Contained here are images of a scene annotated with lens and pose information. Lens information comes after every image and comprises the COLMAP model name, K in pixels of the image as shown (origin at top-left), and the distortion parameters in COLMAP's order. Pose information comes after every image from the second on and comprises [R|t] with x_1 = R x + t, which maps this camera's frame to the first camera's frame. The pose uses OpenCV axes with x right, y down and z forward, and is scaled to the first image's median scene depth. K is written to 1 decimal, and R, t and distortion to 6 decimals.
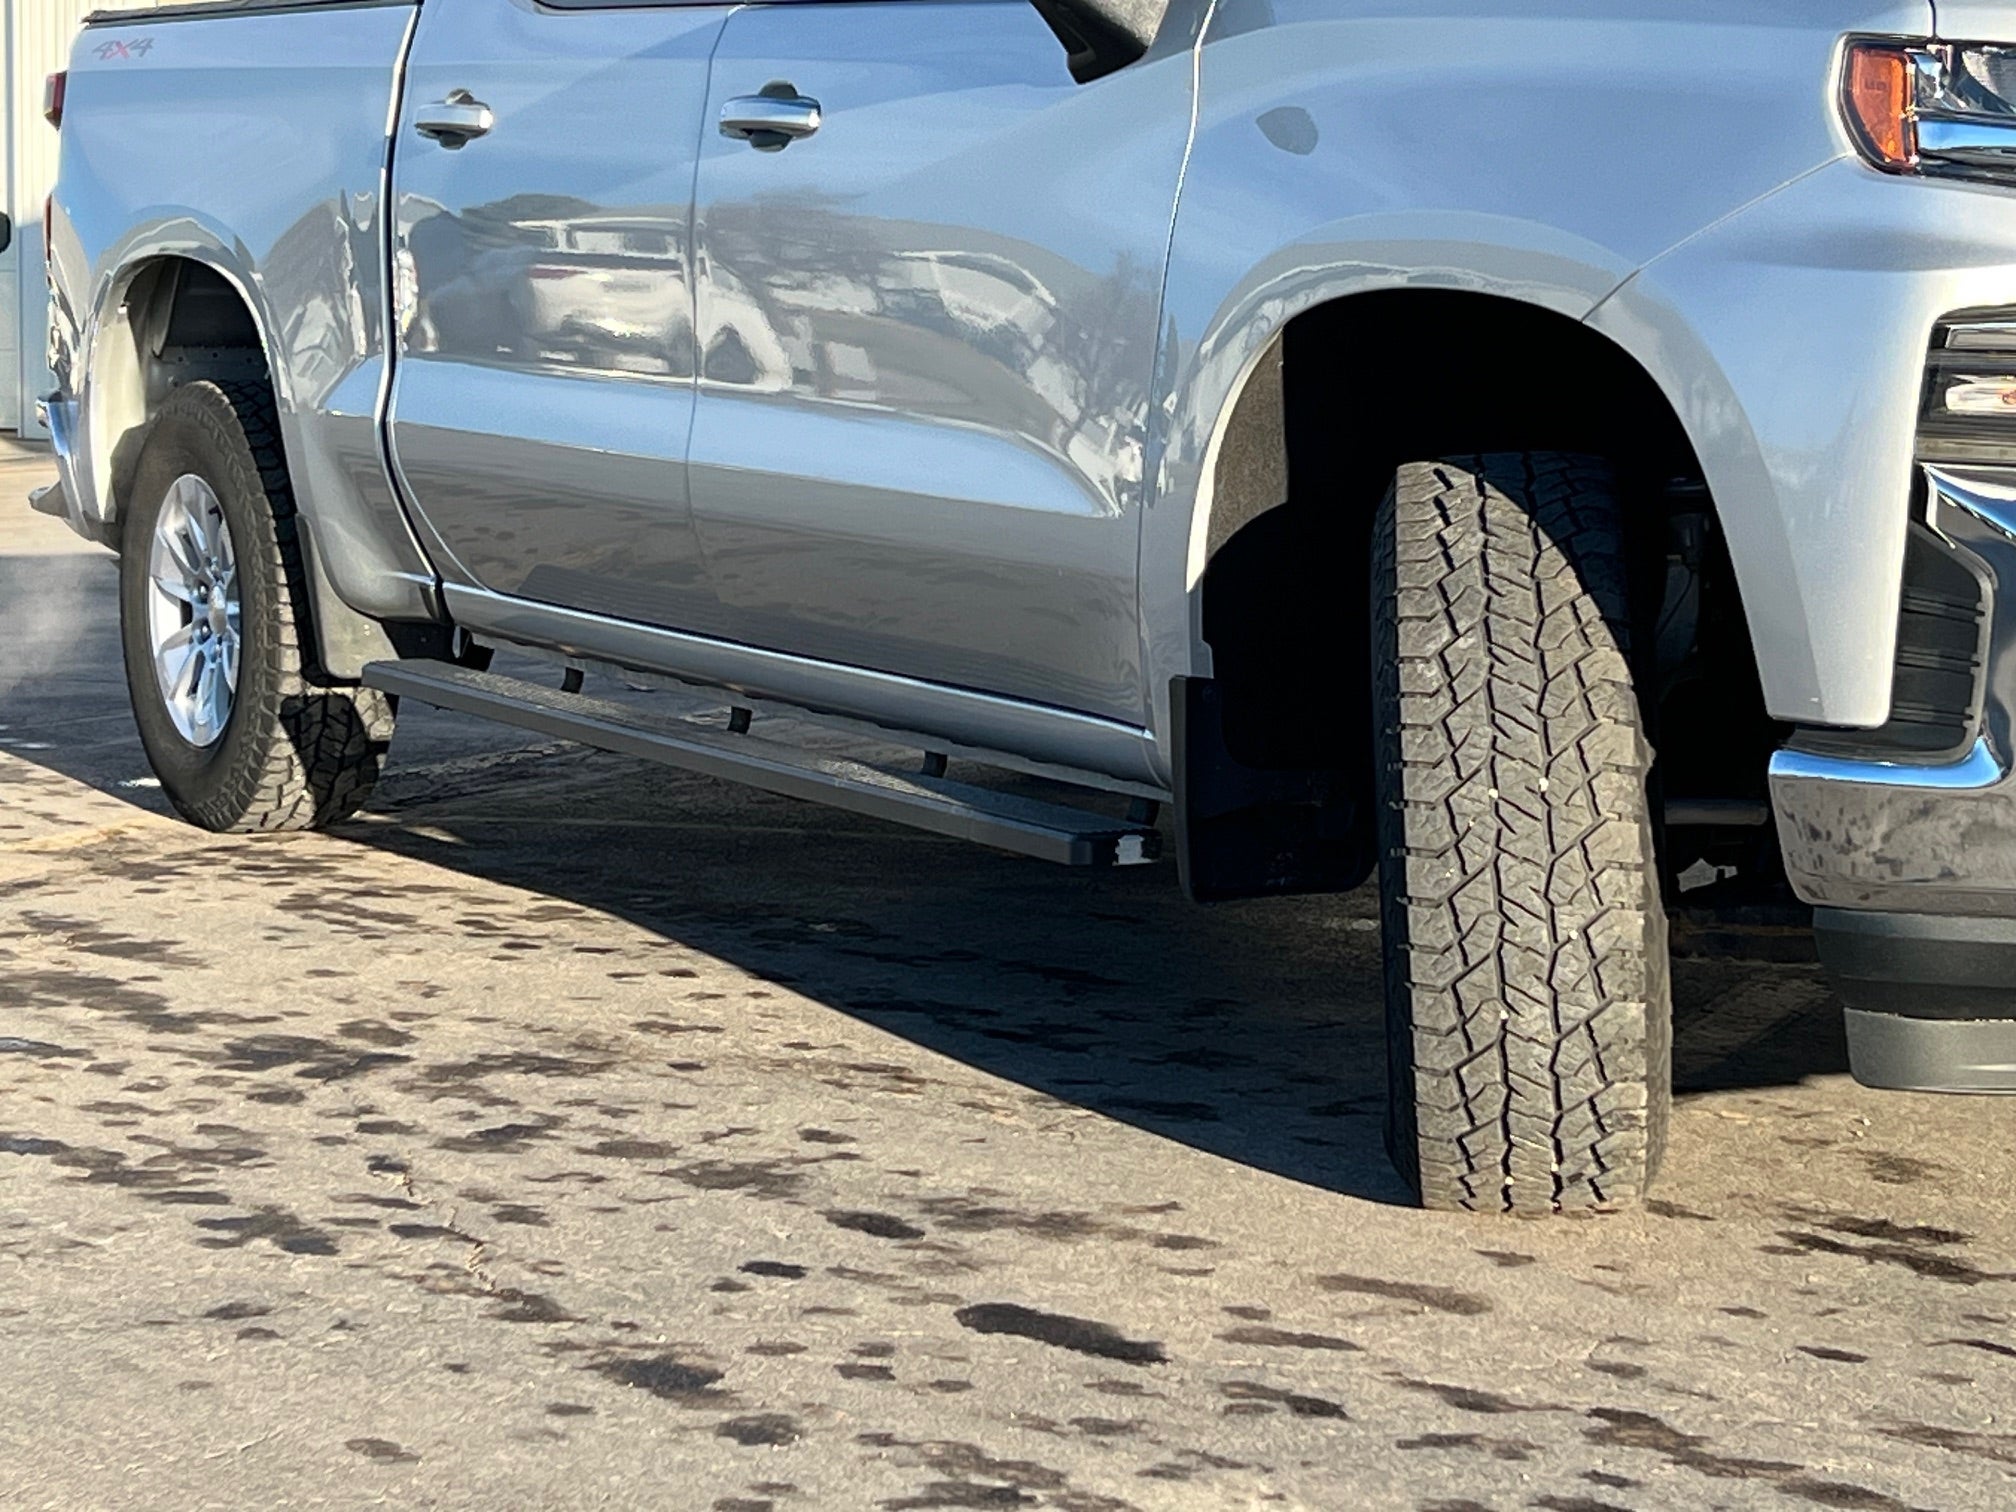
lens RADIAL K [[4632.1, 0, 1008.0], [0, 4632.1, 756.0], [0, 0, 1]] dist [0.099814, 0.171994]
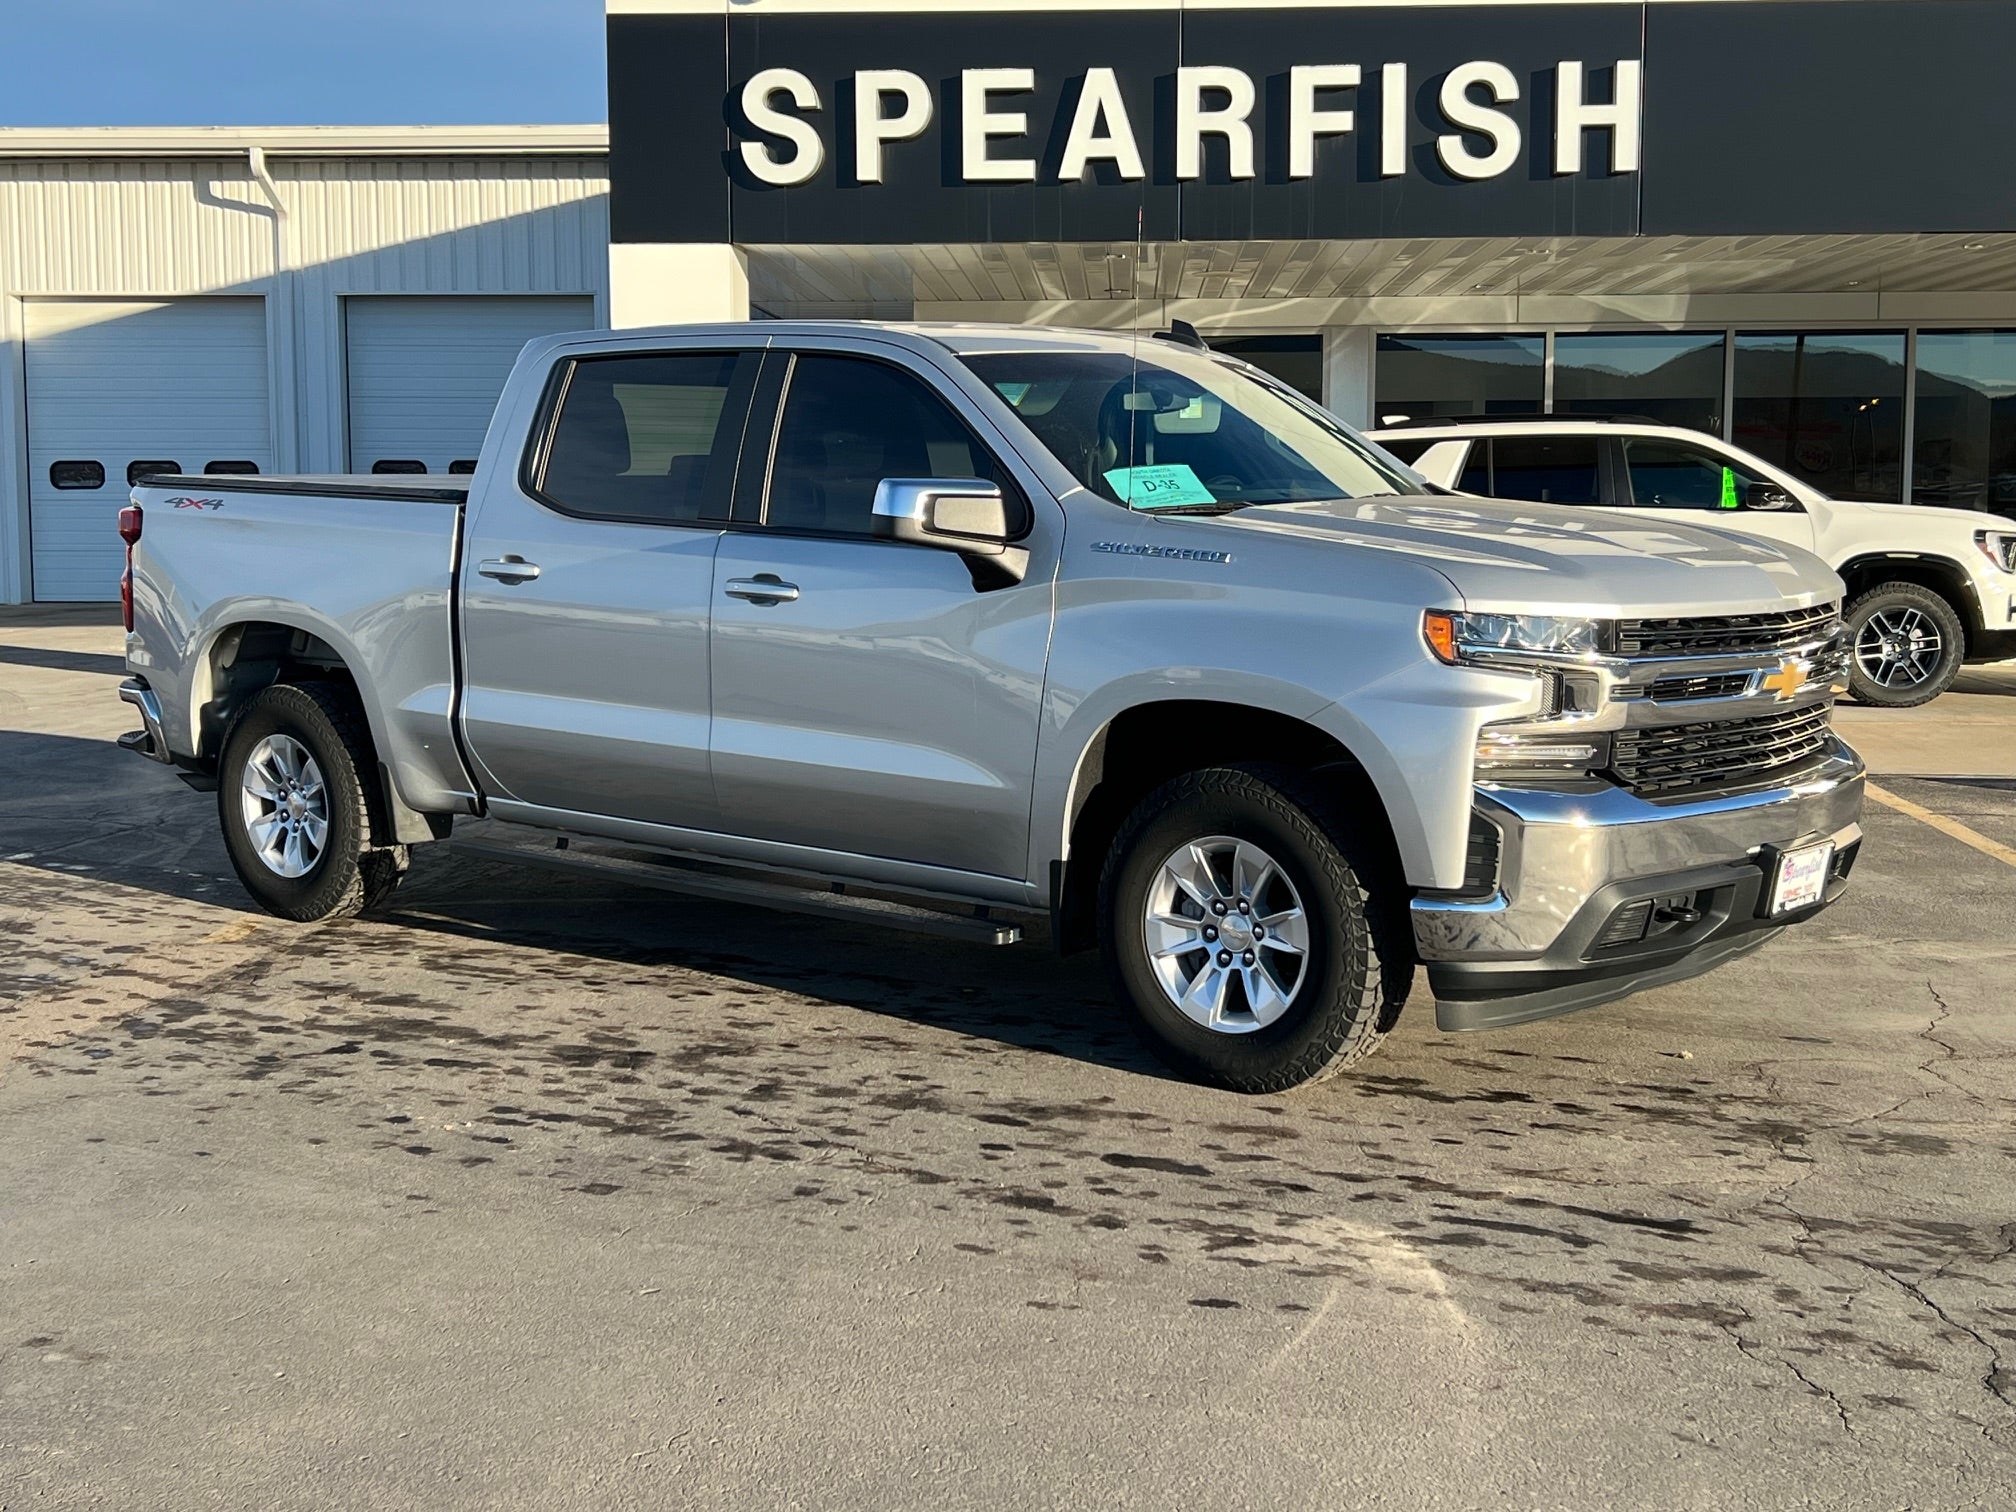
lens RADIAL K [[2666.5, 0, 1008.0], [0, 2666.5, 756.0], [0, 0, 1]] dist [0.123144, -0.030752]
pose [[0.933186, -0.049402, 0.355982, -0.489693], [0.044281, 0.998765, 0.022526, -0.108060], [-0.356656, -0.005258, 0.934221, -0.226019]]
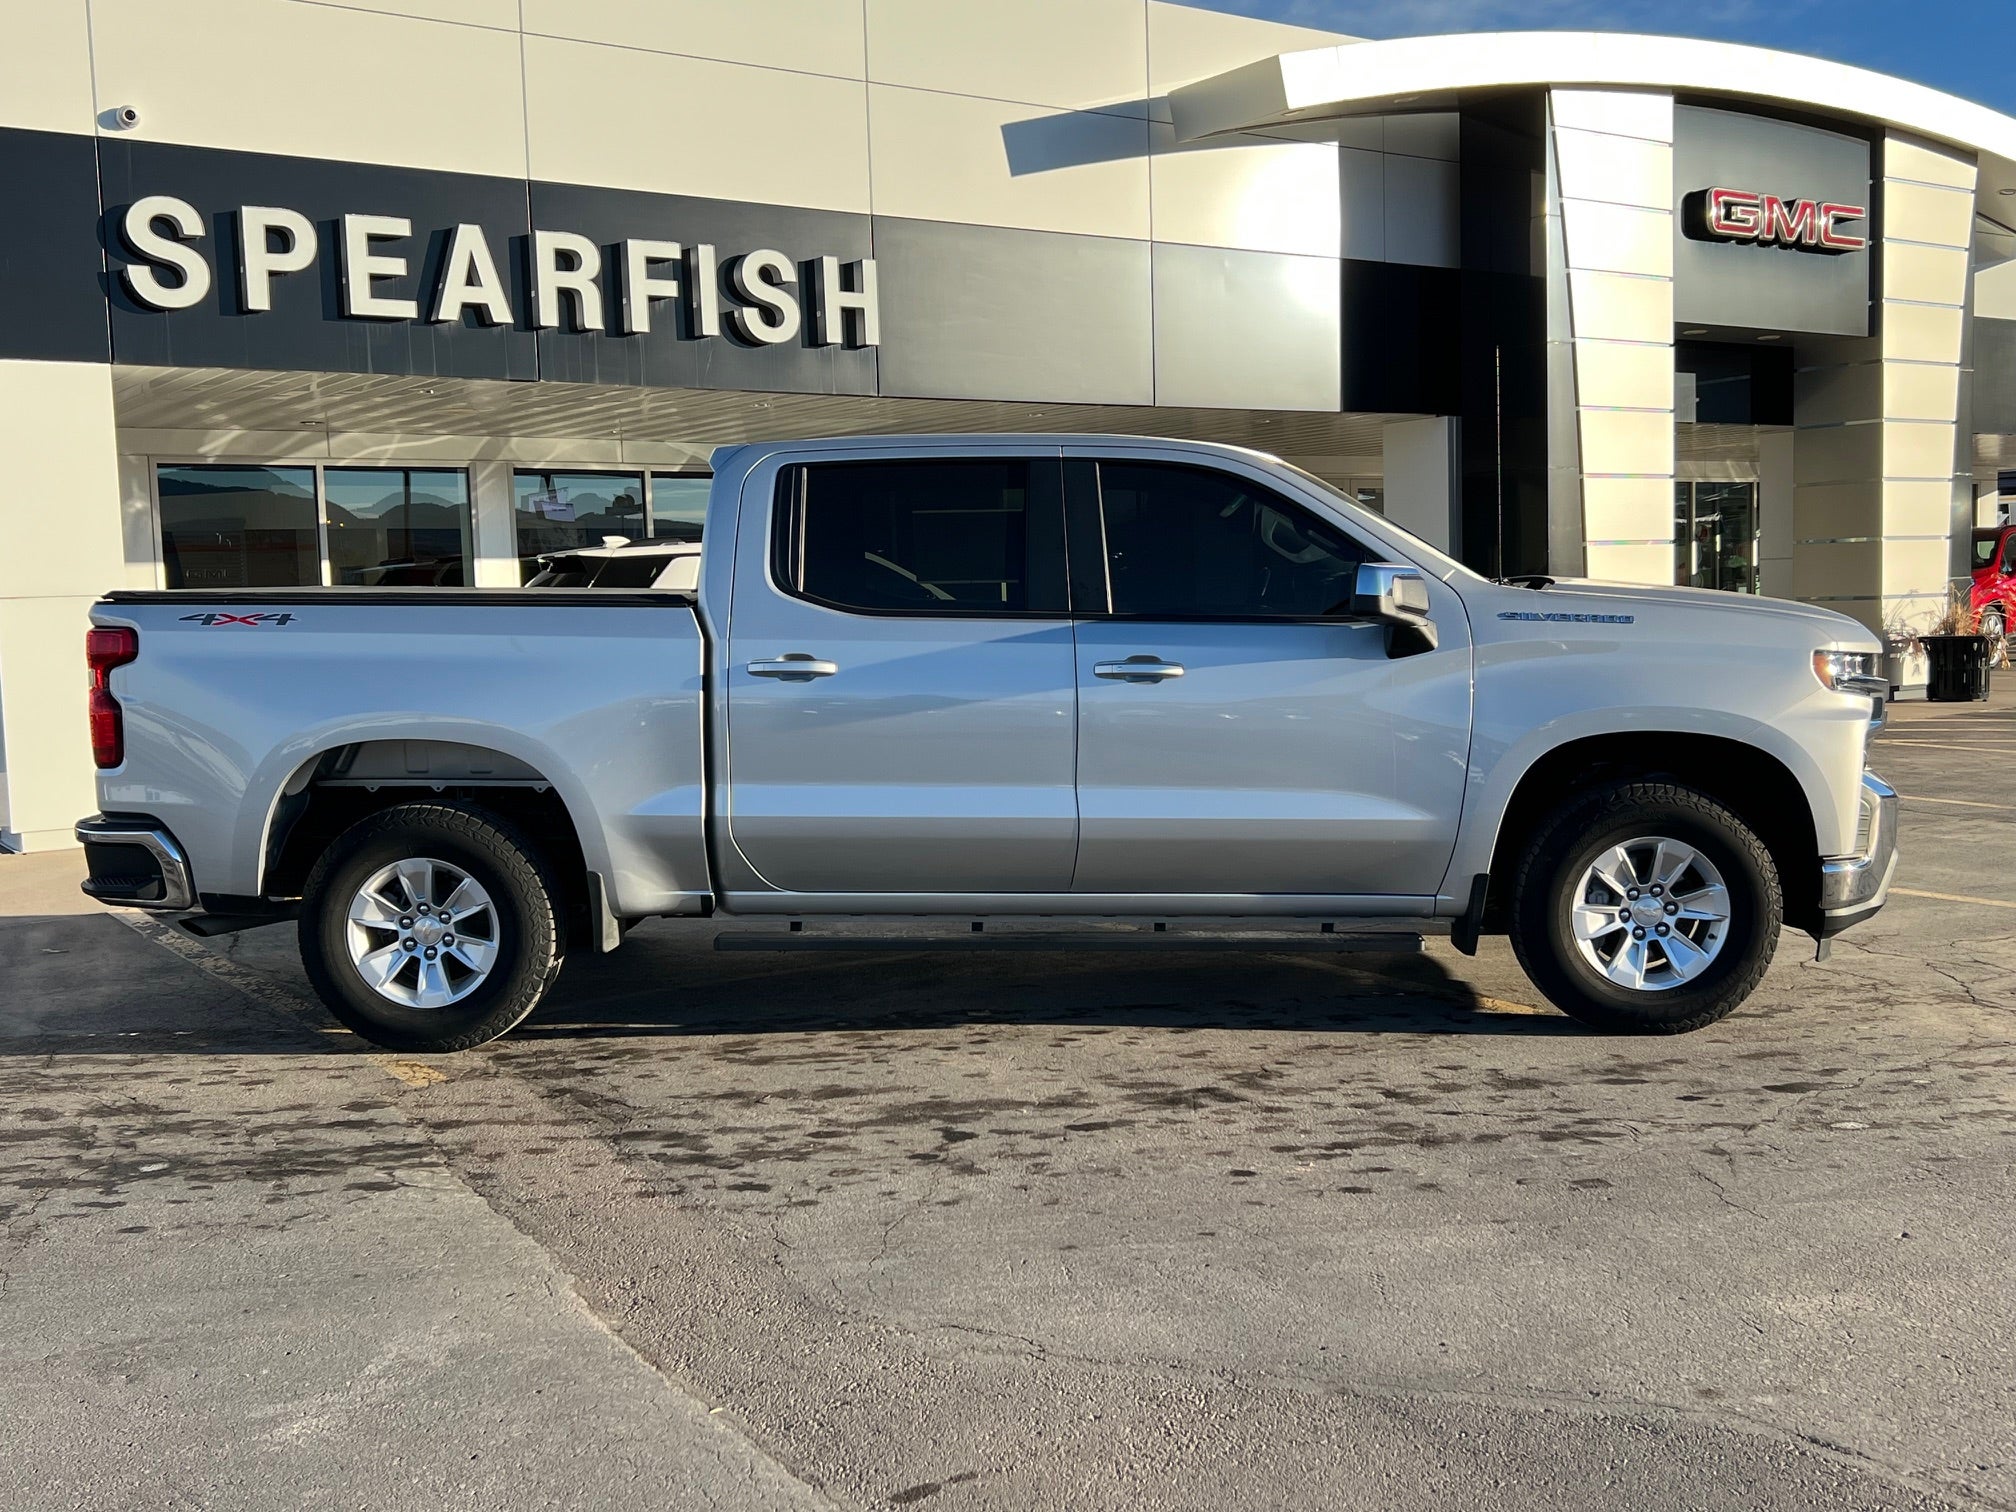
lens RADIAL K [[2120.2, 0, 1008.0], [0, 2120.2, 756.0], [0, 0, 1]] dist [0.119565, -0.287831]
pose [[0.498112, -0.092819, 0.862130, -1.313690], [0.107449, 0.993198, 0.044850, -0.191828], [-0.860429, 0.070295, 0.504698, 0.662788]]
